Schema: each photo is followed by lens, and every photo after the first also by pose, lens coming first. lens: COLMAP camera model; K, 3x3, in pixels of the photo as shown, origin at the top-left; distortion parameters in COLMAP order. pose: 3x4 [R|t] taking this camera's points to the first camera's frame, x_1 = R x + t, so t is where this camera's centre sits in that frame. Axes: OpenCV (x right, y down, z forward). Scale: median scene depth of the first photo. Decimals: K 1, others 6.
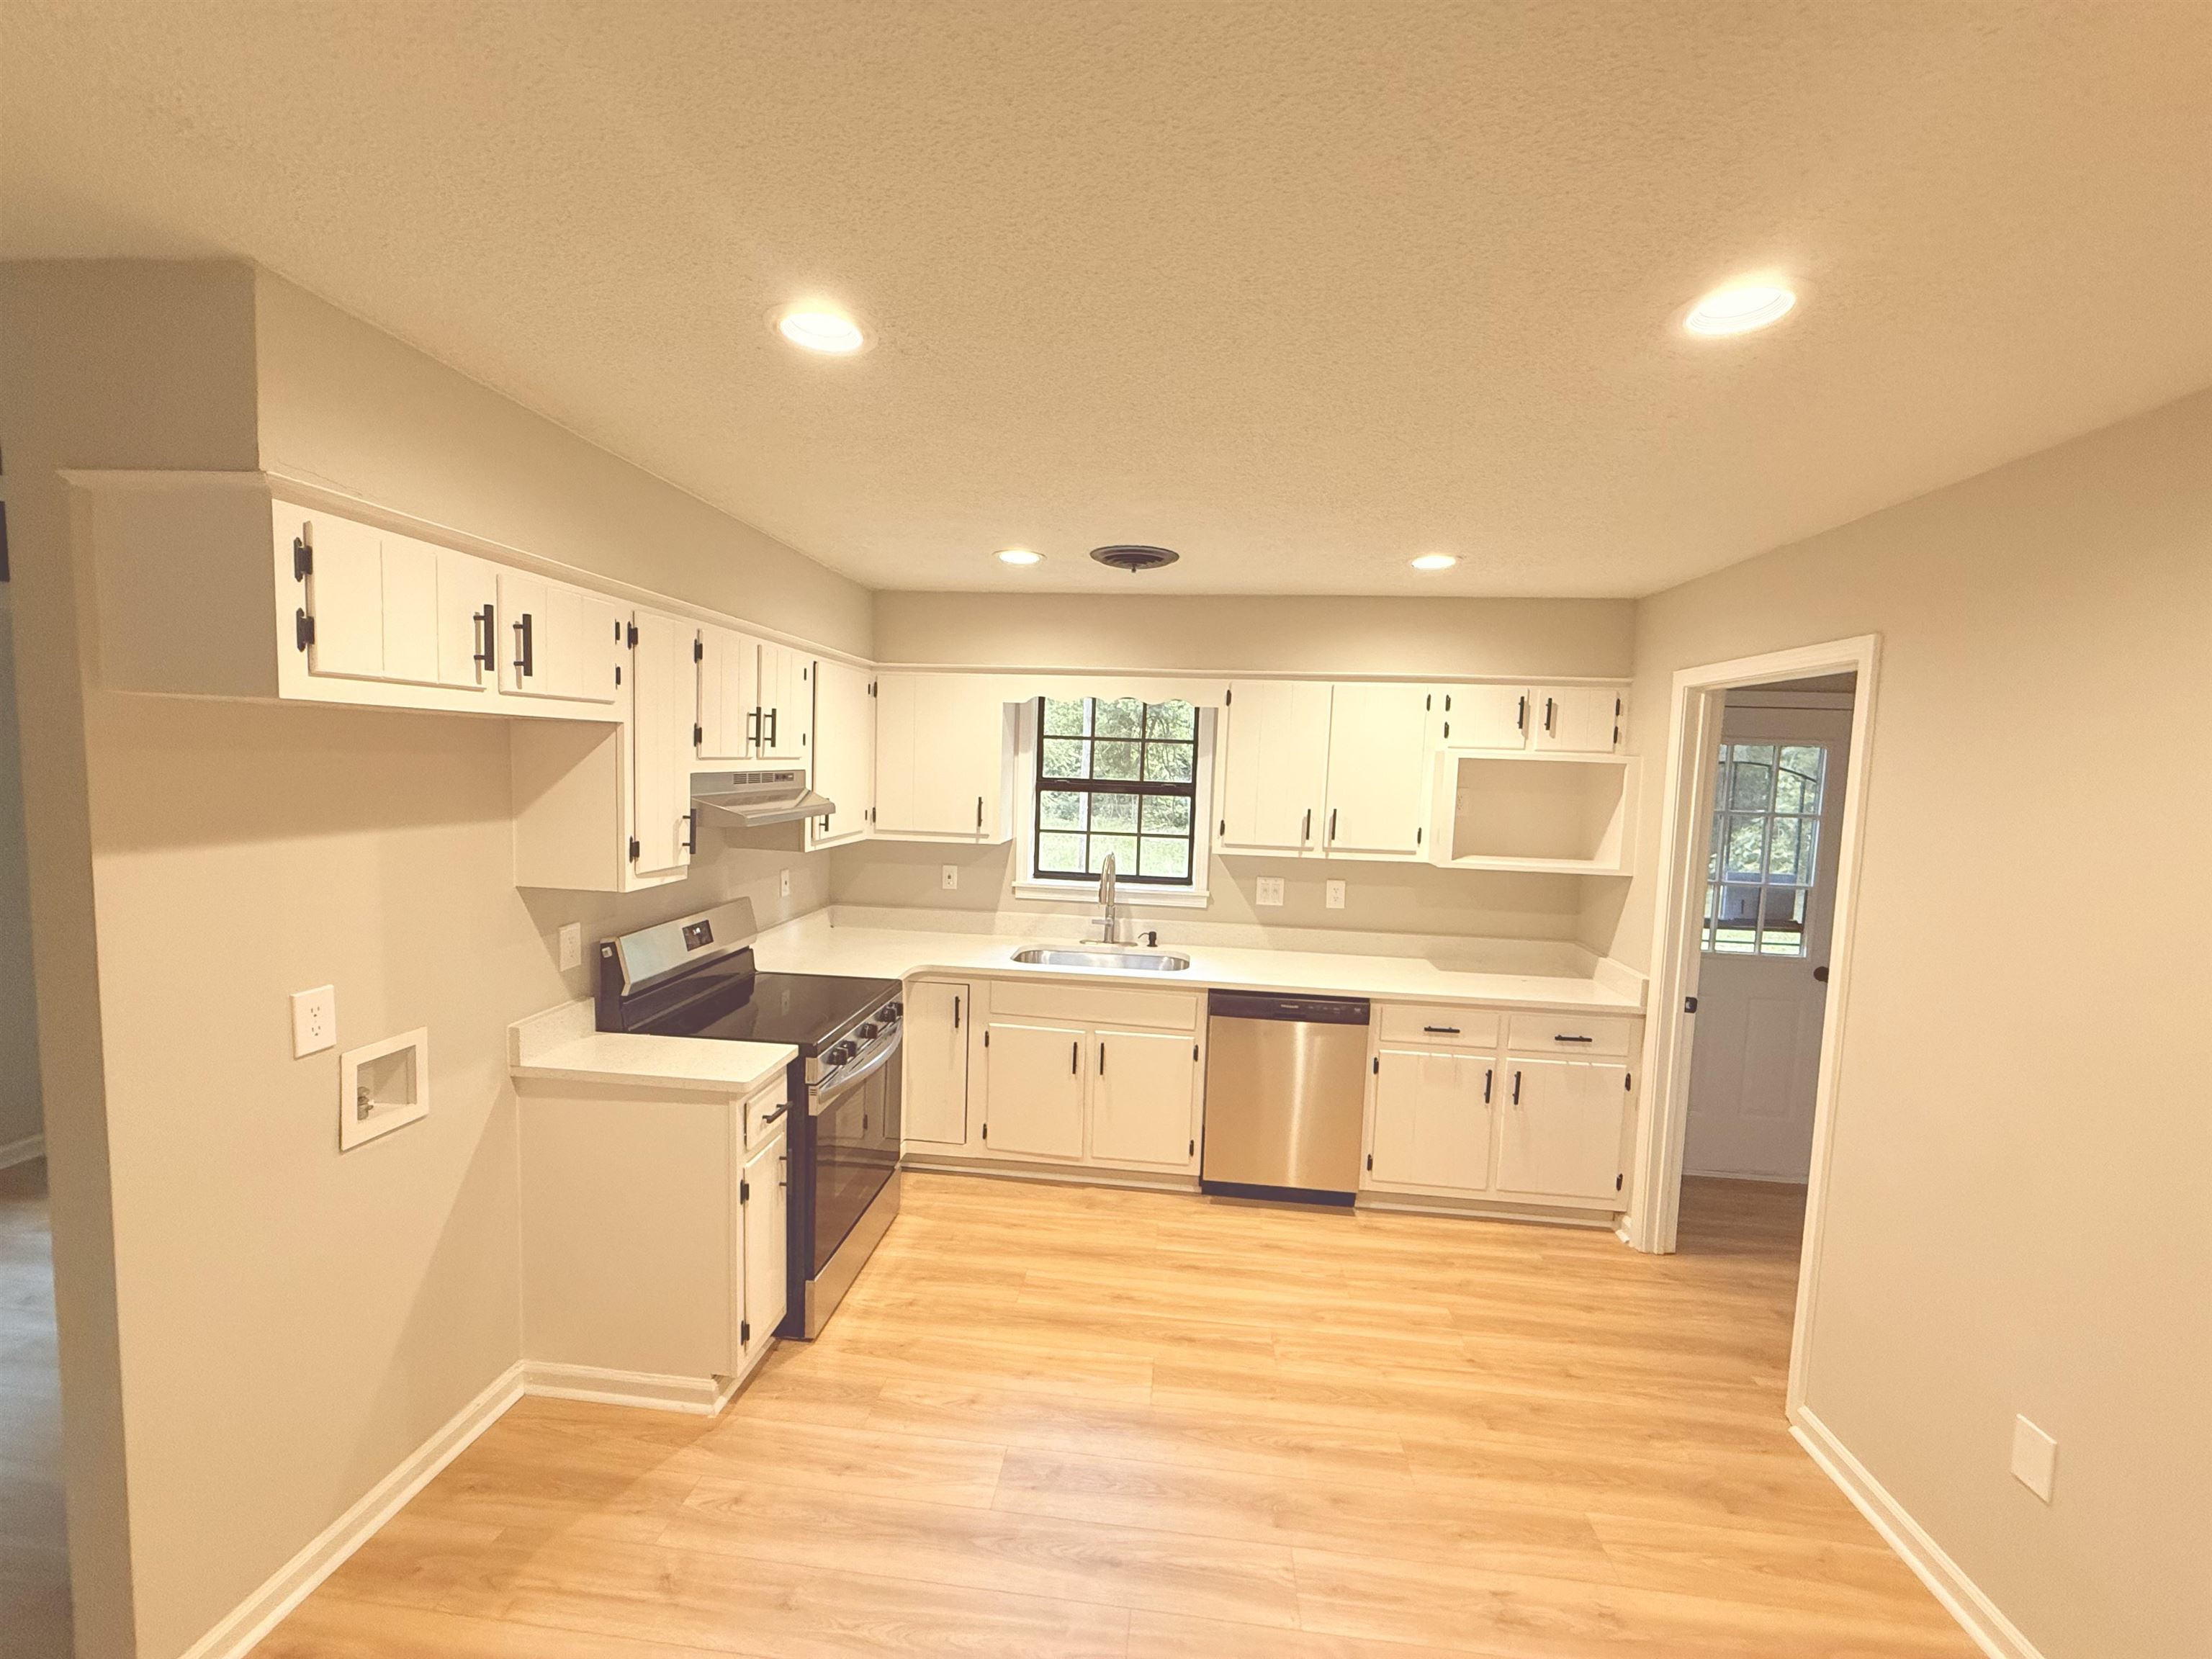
lens RADIAL K [[878.0, 0, 1104.5], [0, 878.0, 825.9], [0, 0, 1]] dist [-0.002429, -0.000078]
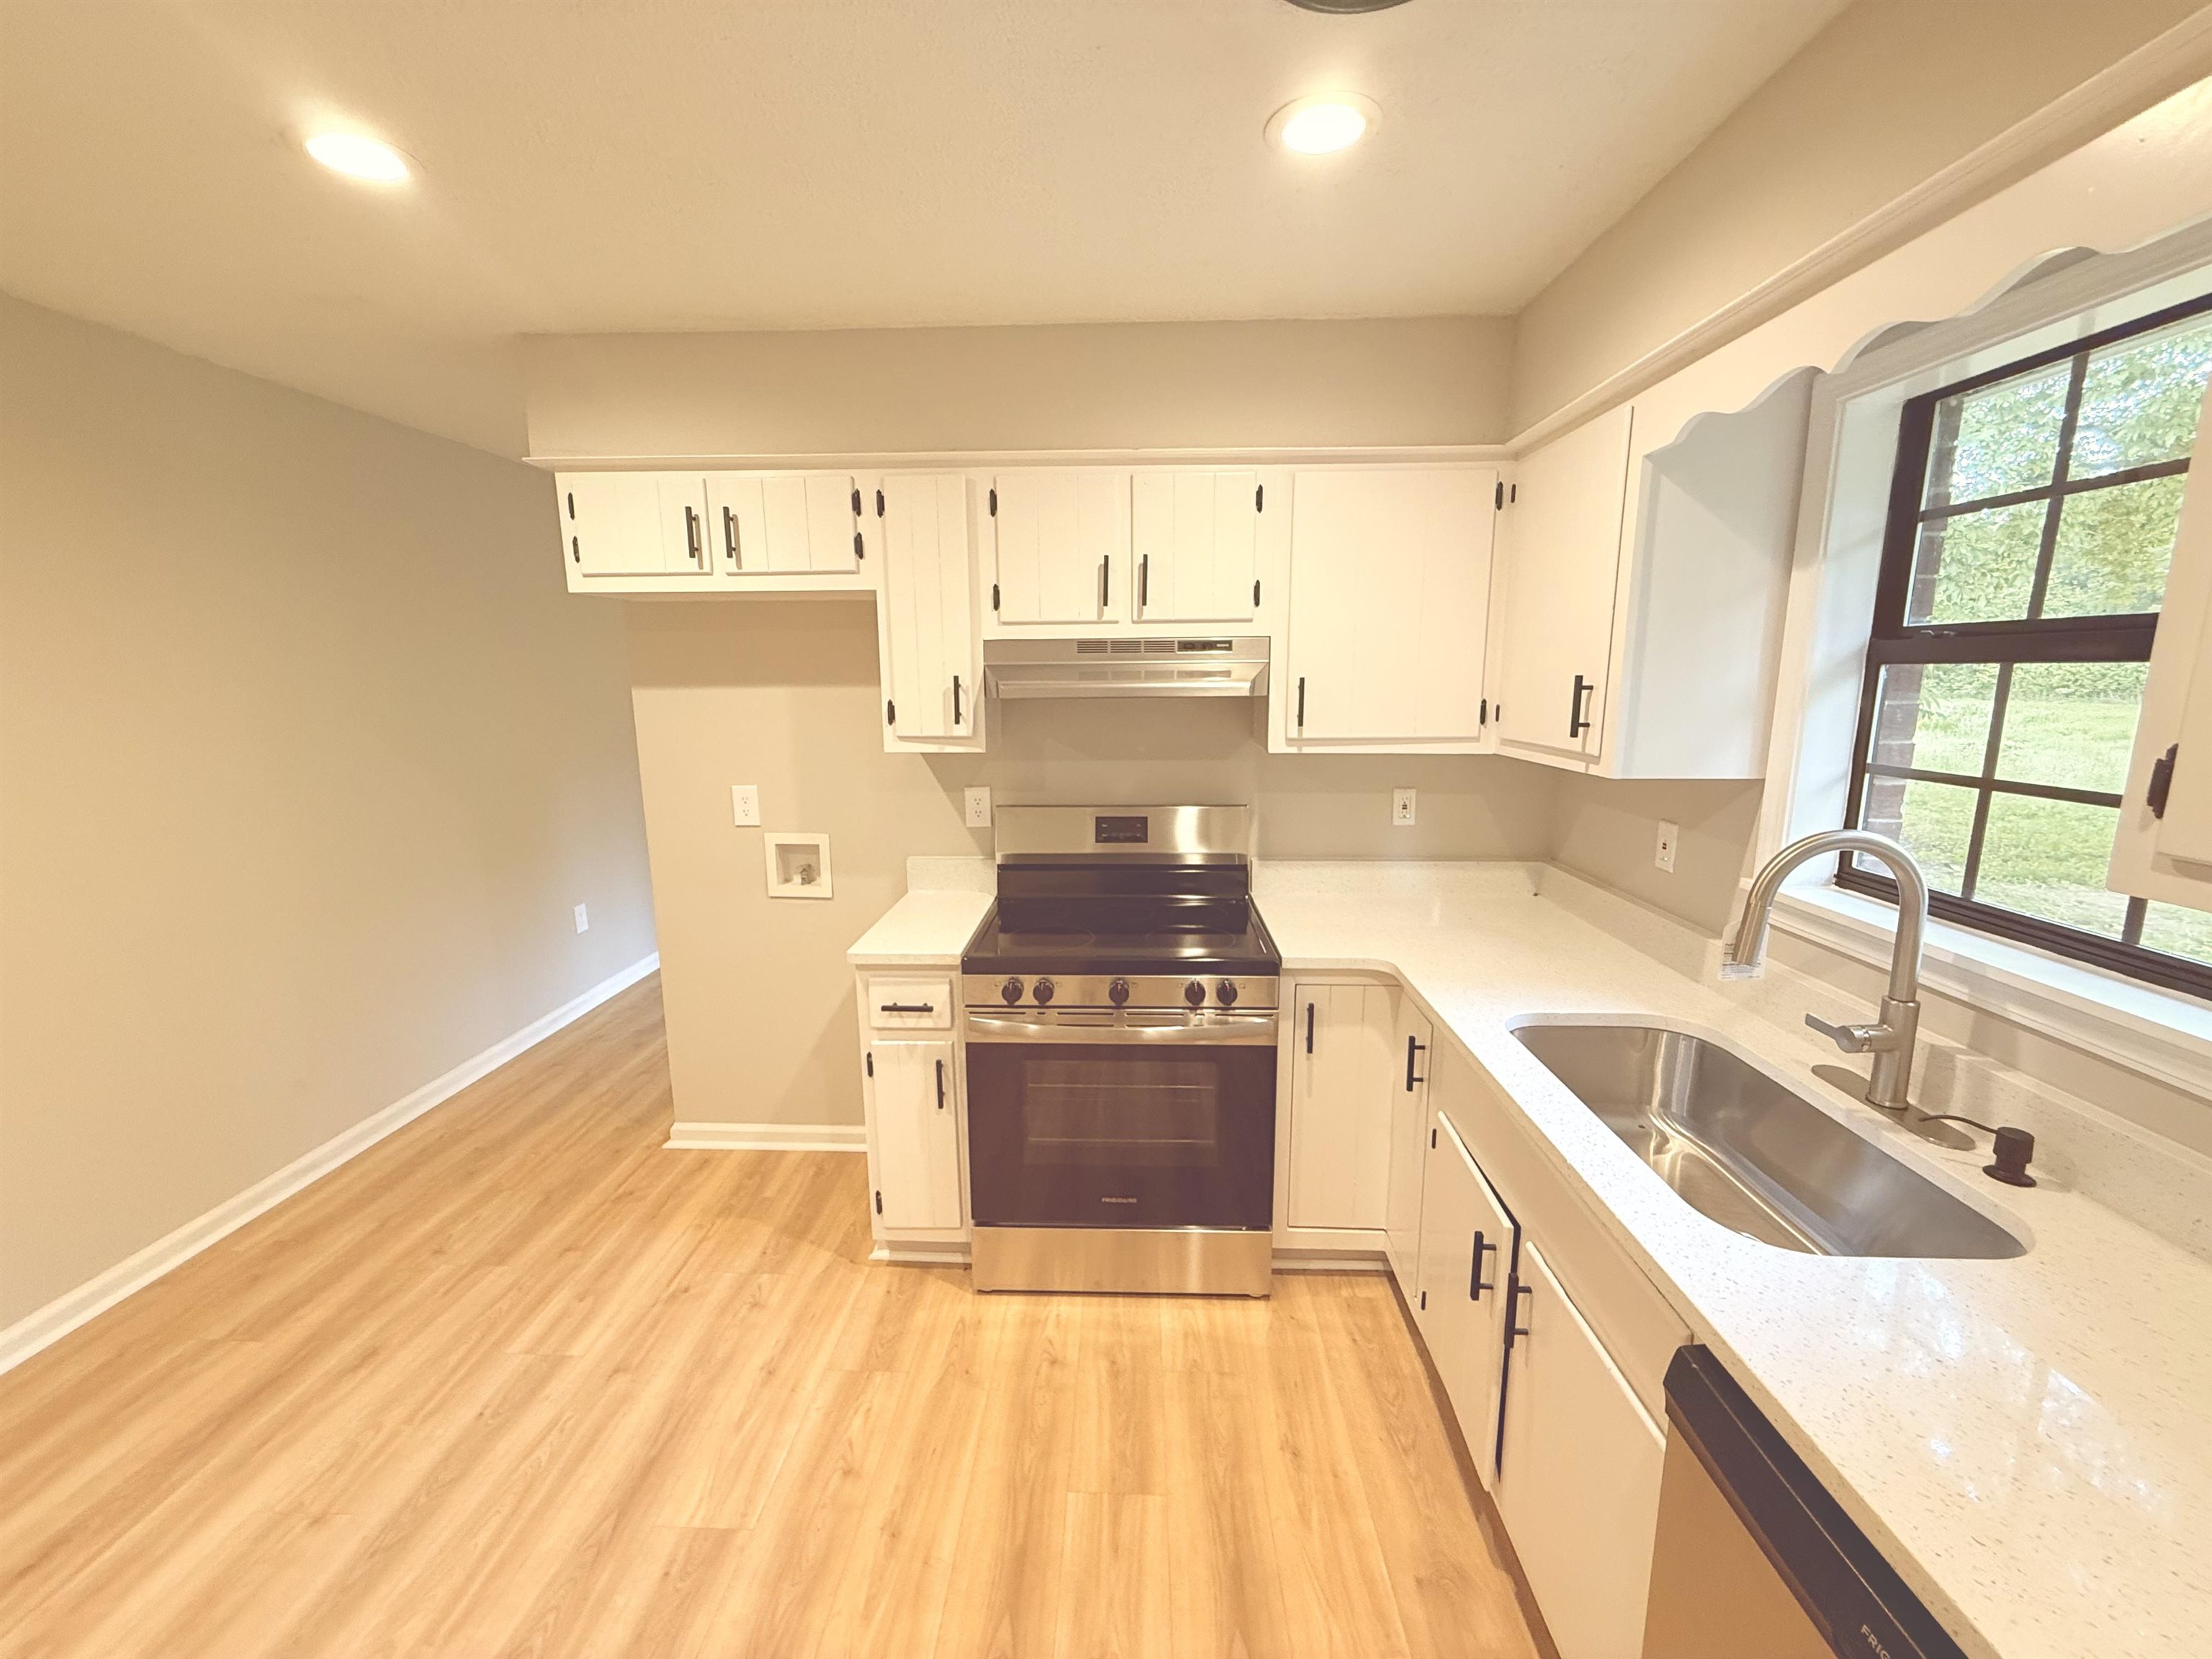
lens RADIAL K [[883.5, 0, 1106.0], [0, 883.5, 829.5], [0, 0, 1]] dist [0.000092, 0.000108]
pose [[0.065452, 0.141353, -0.987793, 0.402816], [-0.067854, 0.988255, 0.136923, 0.001819], [0.995546, 0.058064, 0.074274, 0.865428]]
